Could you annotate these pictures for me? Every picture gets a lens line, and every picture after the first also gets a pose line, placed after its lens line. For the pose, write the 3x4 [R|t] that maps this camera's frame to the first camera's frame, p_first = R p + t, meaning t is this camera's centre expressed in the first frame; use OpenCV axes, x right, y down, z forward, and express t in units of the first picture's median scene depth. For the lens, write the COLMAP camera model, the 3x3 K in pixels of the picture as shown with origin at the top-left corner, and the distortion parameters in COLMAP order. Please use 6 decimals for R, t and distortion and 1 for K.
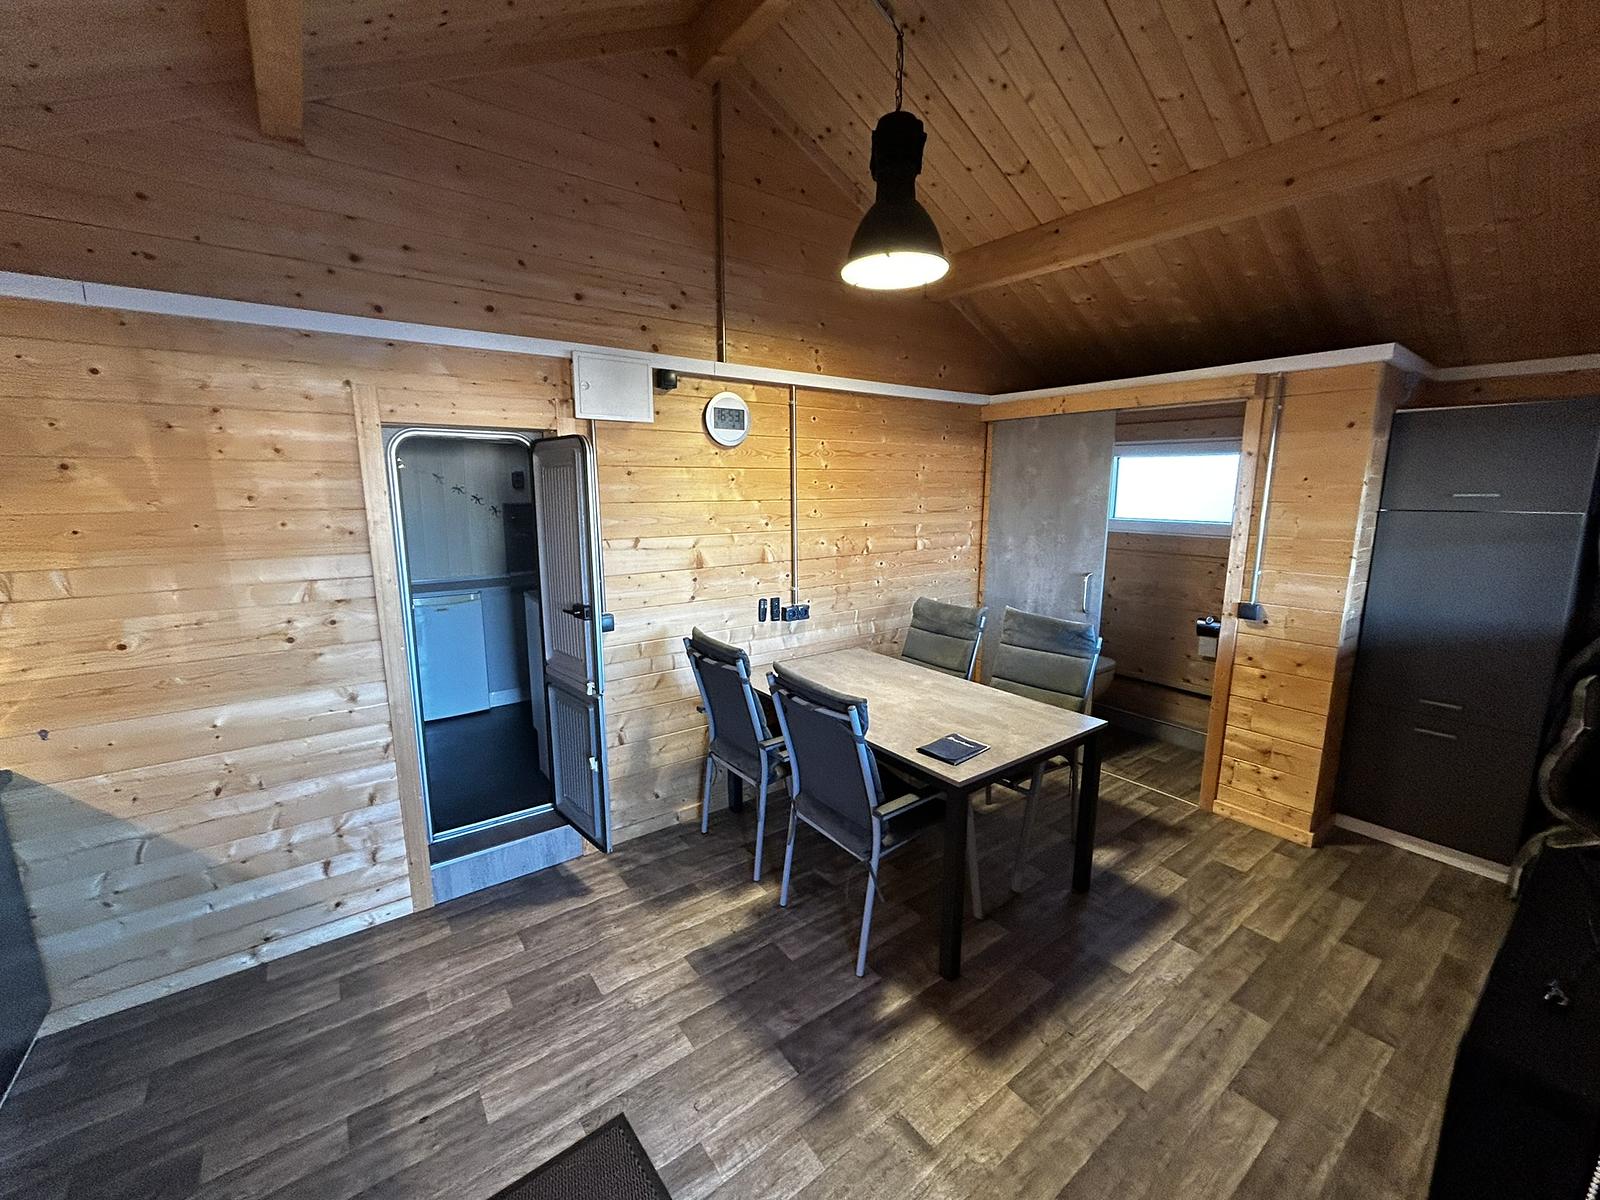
lens RADIAL K [[654.1, 0, 796.7], [0, 654.1, 602.8], [0, 0, 1]] dist [0.000974, 0.001102]
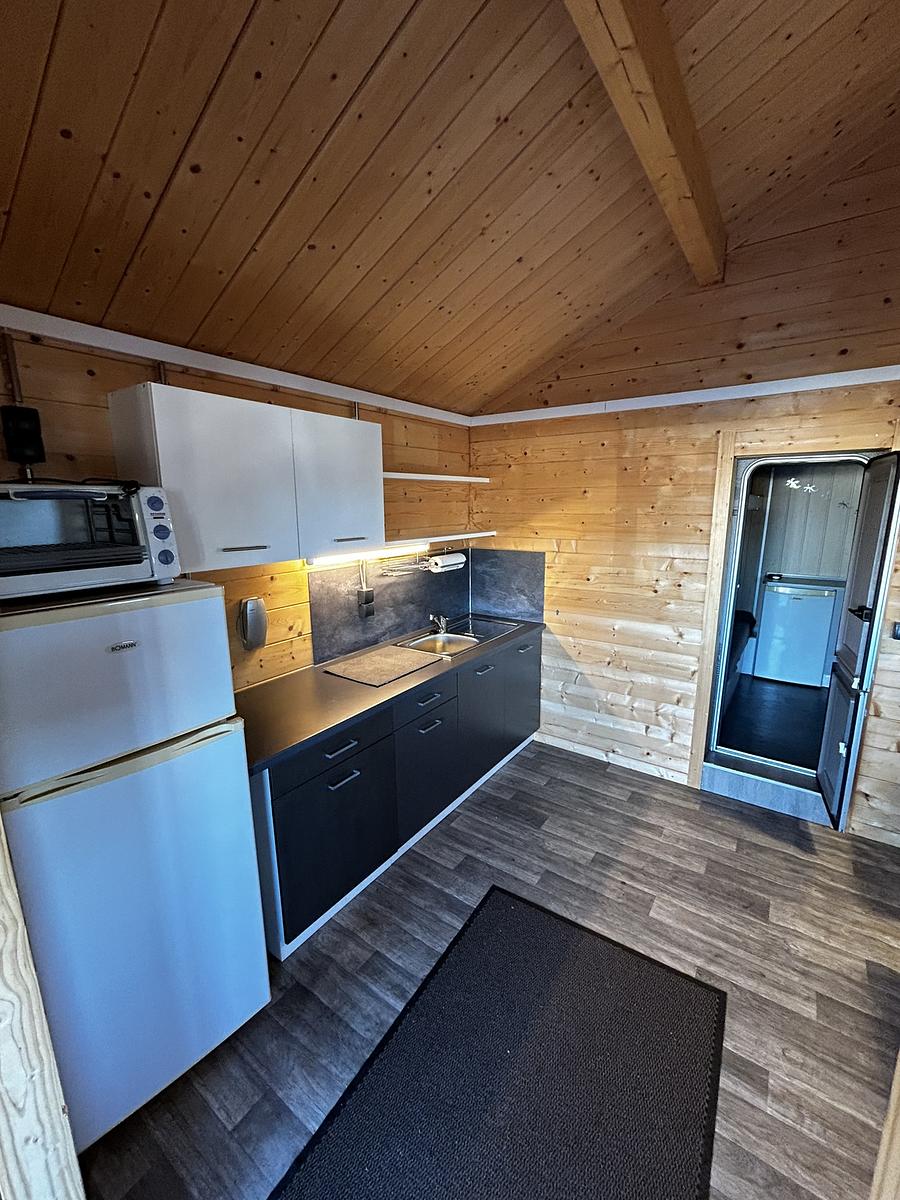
lens RADIAL K [[490.5, 0, 449.7], [0, 490.5, 602.4], [0, 0, 1]] dist [0.000974, 0.001102]
pose [[0.311843, 0.185779, -0.931794, 0.254943], [-0.167478, 0.976090, 0.138561, -0.002184], [0.935257, 0.112846, 0.335501, 0.074384]]
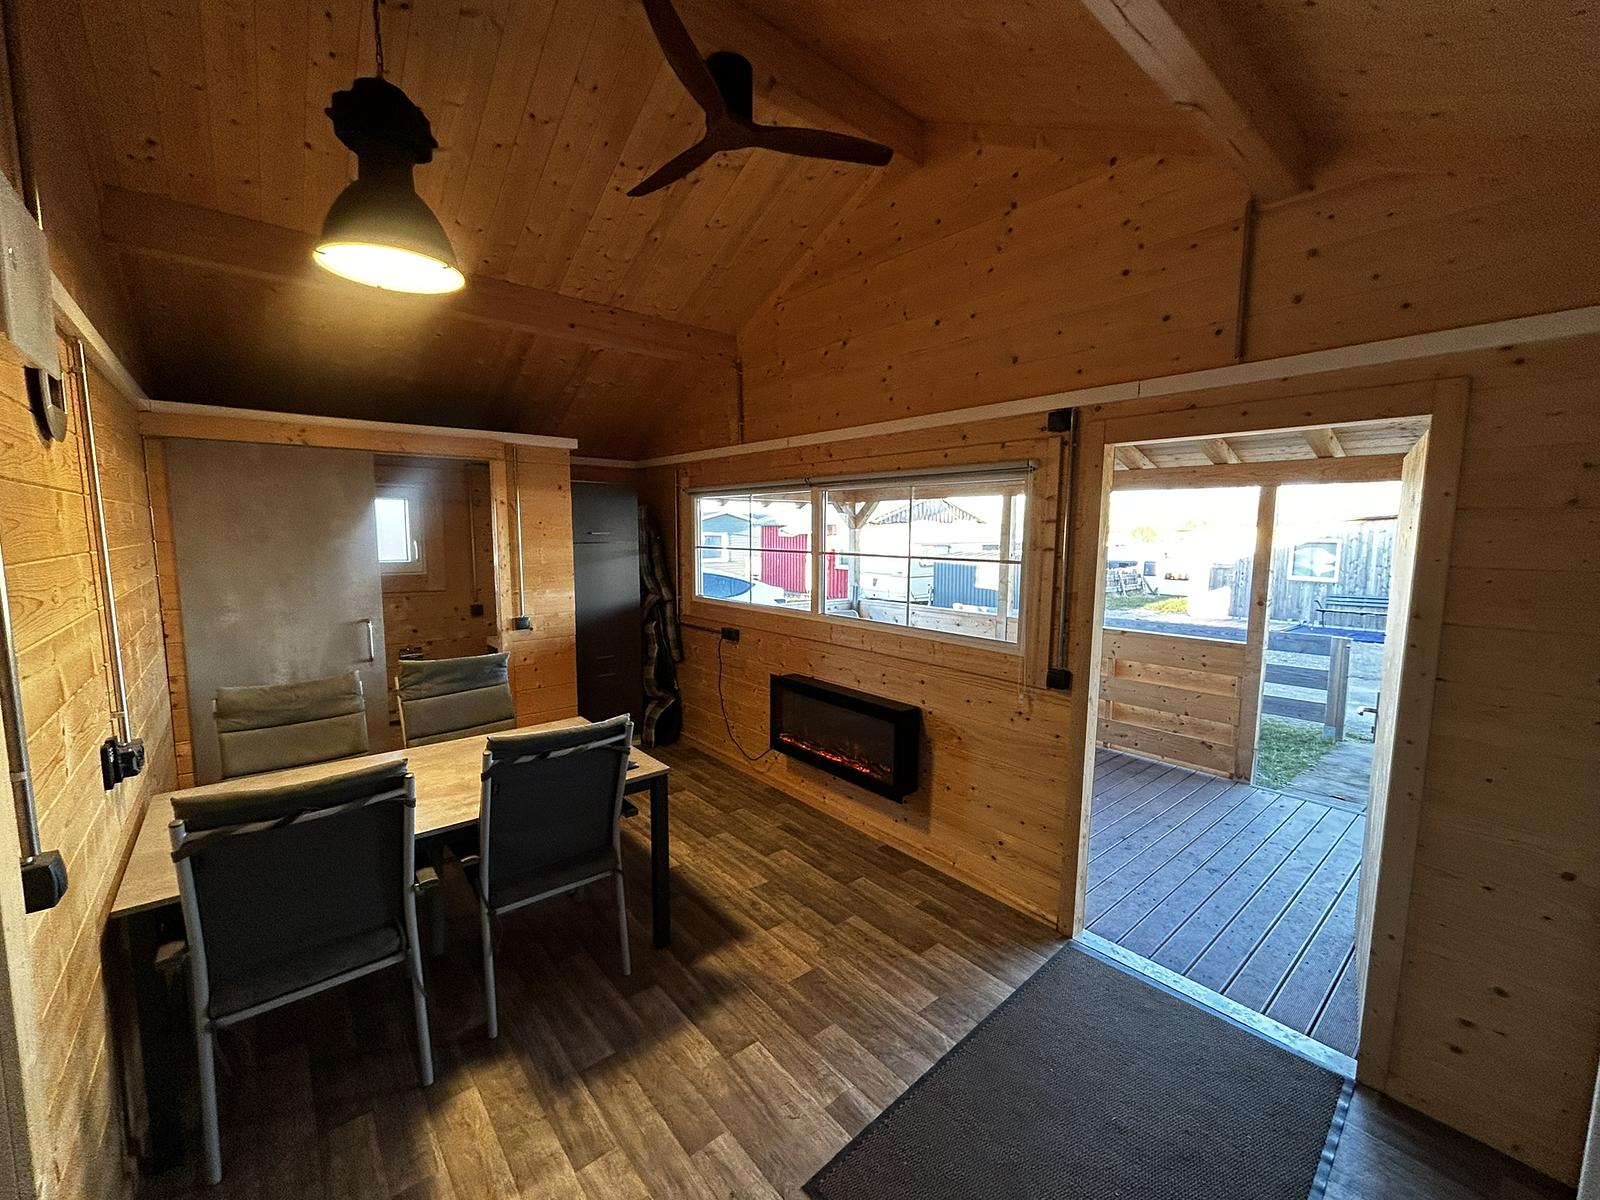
lens RADIAL K [[654.1, 0, 804.1], [0, 654.1, 603.2], [0, 0, 1]] dist [0.000974, 0.001102]
pose [[-0.073552, -0.111449, 0.991044, -0.892104], [0.178108, 0.976292, 0.123009, -0.121198], [-0.981258, 0.185561, -0.051959, 0.722615]]
